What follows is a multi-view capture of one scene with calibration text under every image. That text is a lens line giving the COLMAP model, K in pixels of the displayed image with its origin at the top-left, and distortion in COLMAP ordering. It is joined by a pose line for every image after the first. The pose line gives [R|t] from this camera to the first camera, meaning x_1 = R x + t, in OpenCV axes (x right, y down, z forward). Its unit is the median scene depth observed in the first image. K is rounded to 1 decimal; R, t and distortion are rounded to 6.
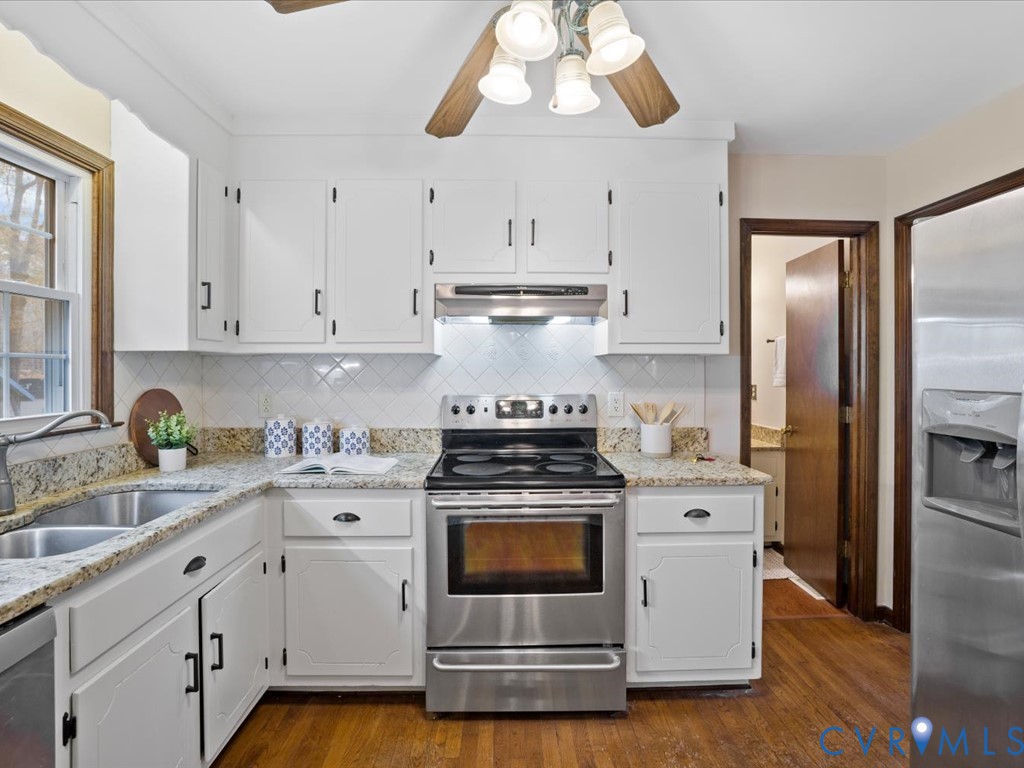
lens RADIAL K [[494.6, 0, 511.1], [0, 494.6, 372.9], [0, 0, 1]] dist [-0.037078, 0.009709]
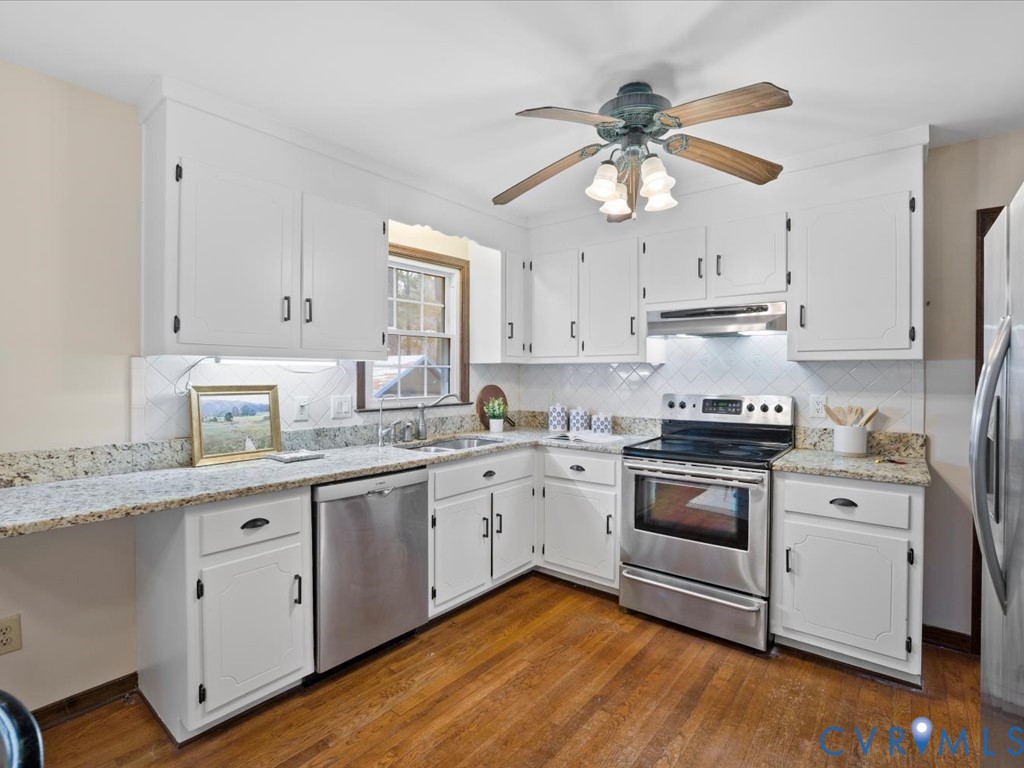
lens RADIAL K [[503.4, 0, 507.5], [0, 503.4, 380.6], [0, 0, 1]] dist [-0.043306, 0.004035]
pose [[0.760659, 0.010128, -0.649073, 0.509598], [-0.006074, 0.999946, 0.008485, 0.002453], [0.649123, -0.002512, 0.760679, -0.347582]]
